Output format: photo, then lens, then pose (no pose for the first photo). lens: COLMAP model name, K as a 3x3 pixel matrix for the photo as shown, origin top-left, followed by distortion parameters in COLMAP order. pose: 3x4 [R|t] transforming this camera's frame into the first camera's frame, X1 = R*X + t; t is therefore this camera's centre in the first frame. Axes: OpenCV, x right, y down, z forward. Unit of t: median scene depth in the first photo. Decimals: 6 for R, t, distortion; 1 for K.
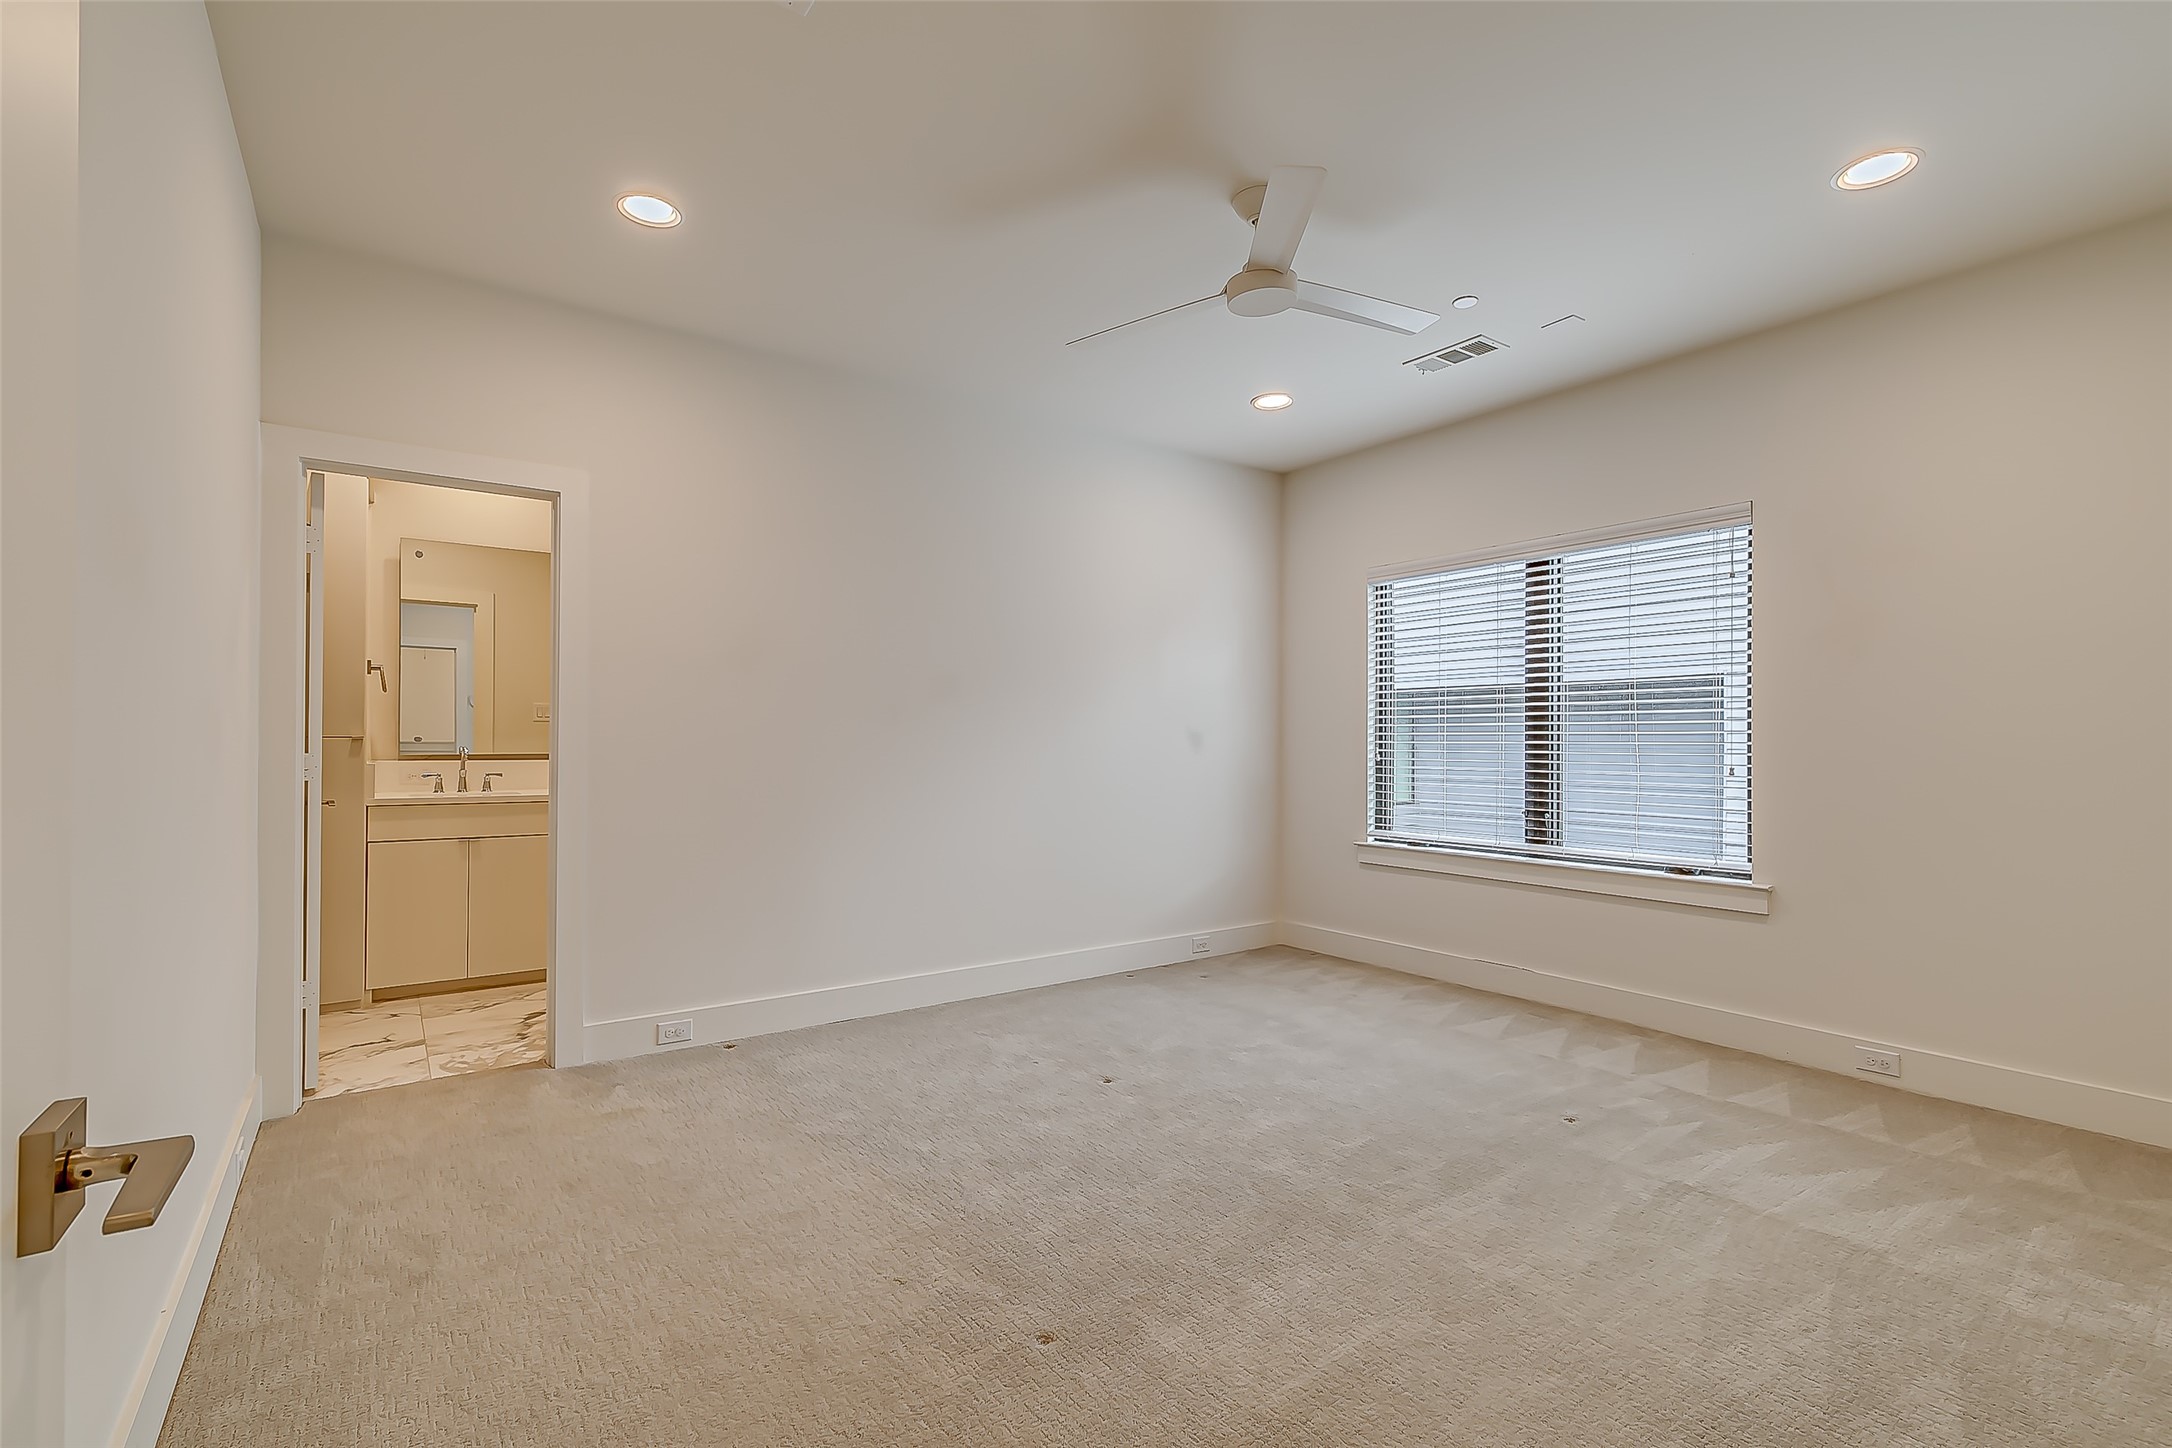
lens RADIAL K [[978.7, 0, 1086.4], [0, 978.7, 739.6], [0, 0, 1]] dist [-0.003359, -0.000289]
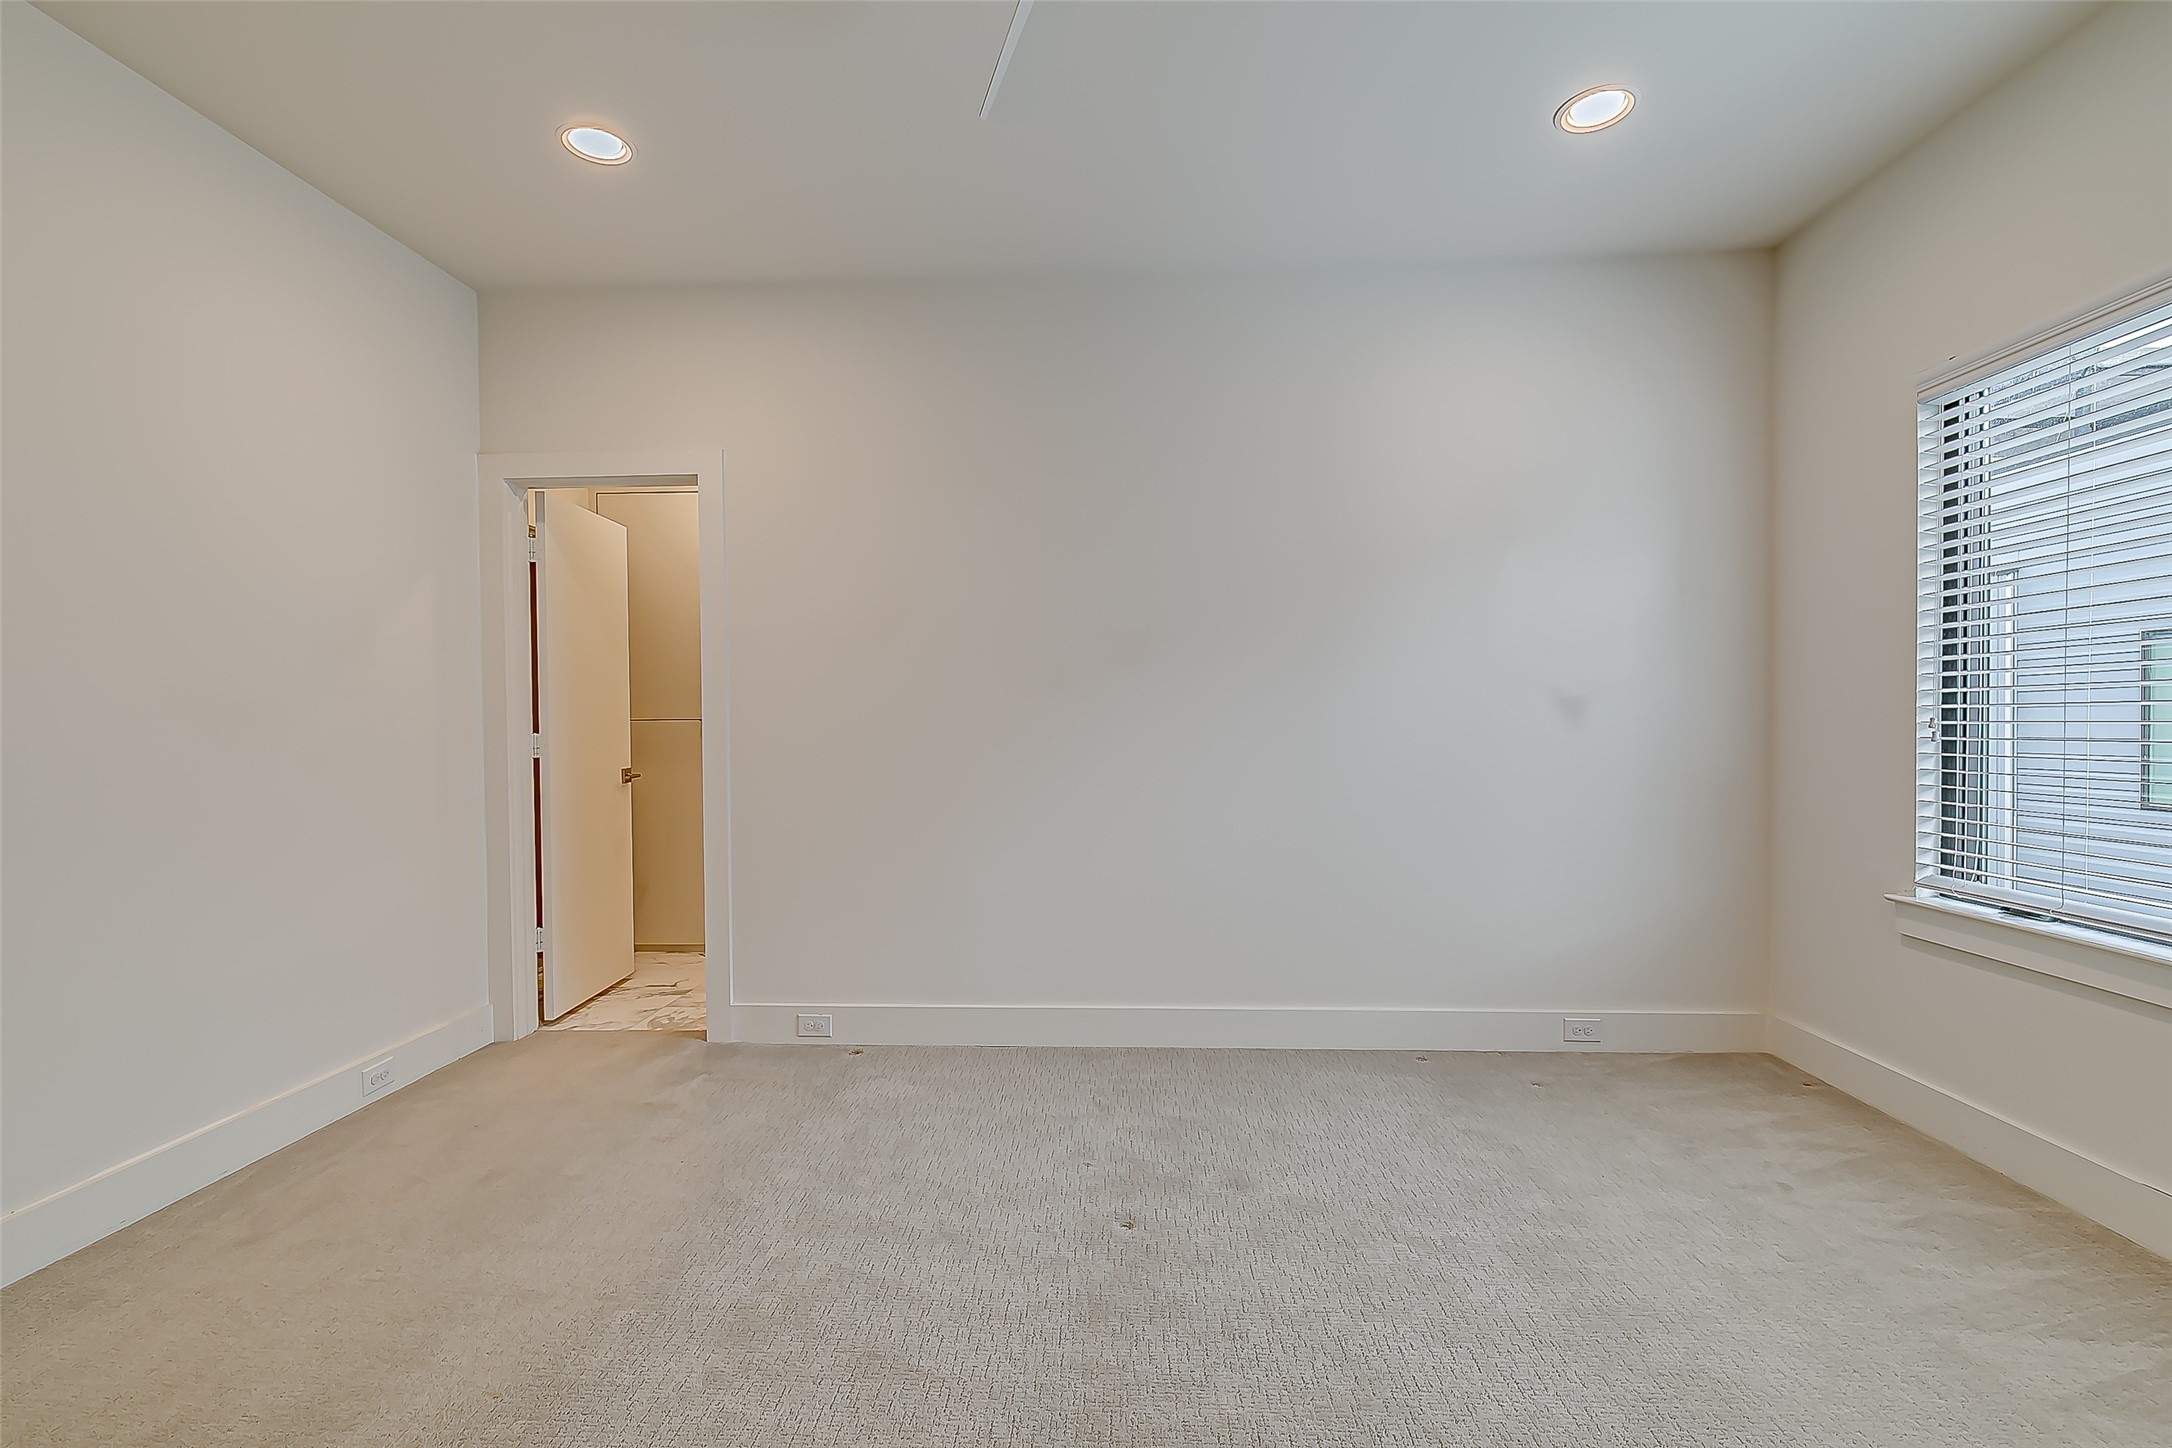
lens RADIAL K [[990.4, 0, 1083.5], [0, 990.4, 736.6], [0, 0, 1]] dist [0.003376, 0.000160]
pose [[0.780437, 0.004545, -0.625218, 0.371870], [0.009527, 0.999771, 0.019161, 0.004308], [0.625162, -0.020911, 0.780215, 0.416018]]
